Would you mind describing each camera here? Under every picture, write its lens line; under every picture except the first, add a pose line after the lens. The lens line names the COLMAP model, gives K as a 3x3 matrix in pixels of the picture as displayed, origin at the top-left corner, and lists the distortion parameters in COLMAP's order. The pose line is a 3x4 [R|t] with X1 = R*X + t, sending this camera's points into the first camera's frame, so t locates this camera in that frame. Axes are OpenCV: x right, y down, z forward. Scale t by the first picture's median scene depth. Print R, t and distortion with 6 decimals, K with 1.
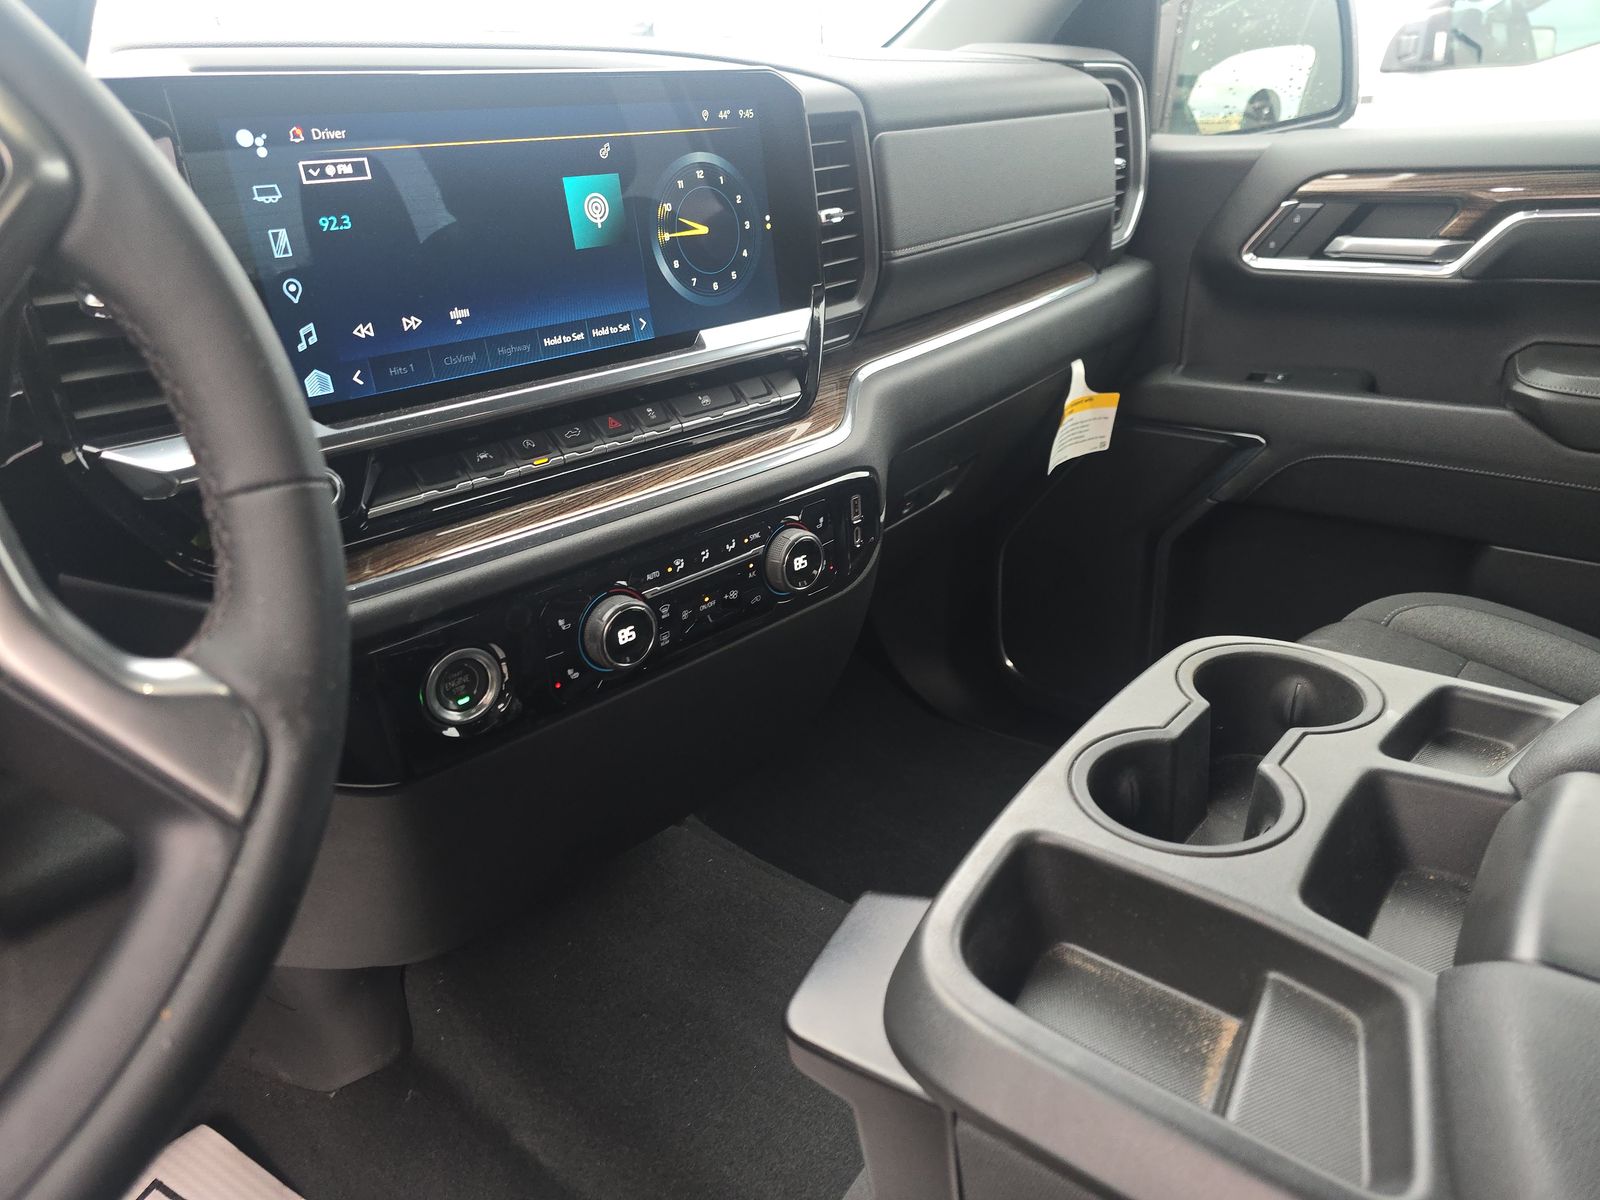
lens RADIAL K [[1118.1, 0, 789.8], [0, 1118.1, 587.1], [0, 0, 1]] dist [0.023709, -0.004921]
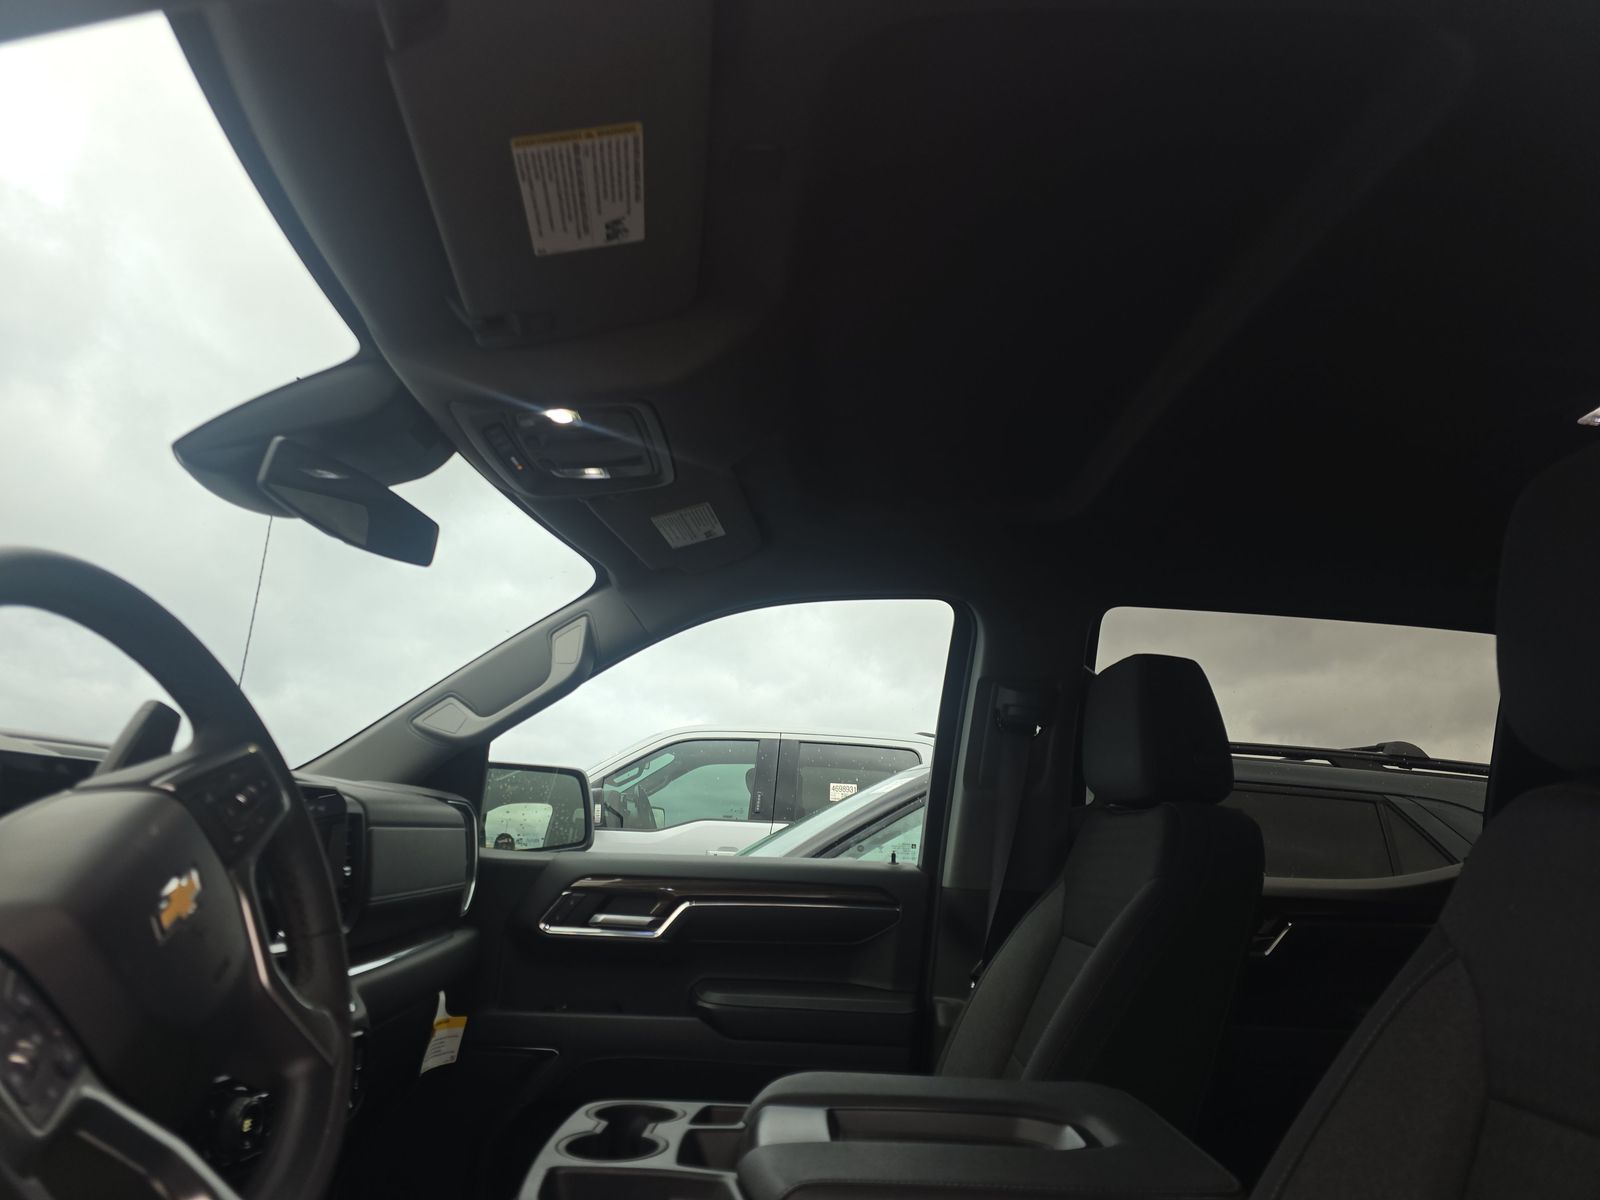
lens RADIAL K [[1118.1, 0, 789.8], [0, 1118.1, 587.1], [0, 0, 1]] dist [0.023709, -0.004921]
pose [[0.779464, 0.218788, 0.586999, -0.391367], [0.168613, 0.829176, -0.532950, 0.233357], [-0.603329, 0.514391, 0.609423, -0.453534]]
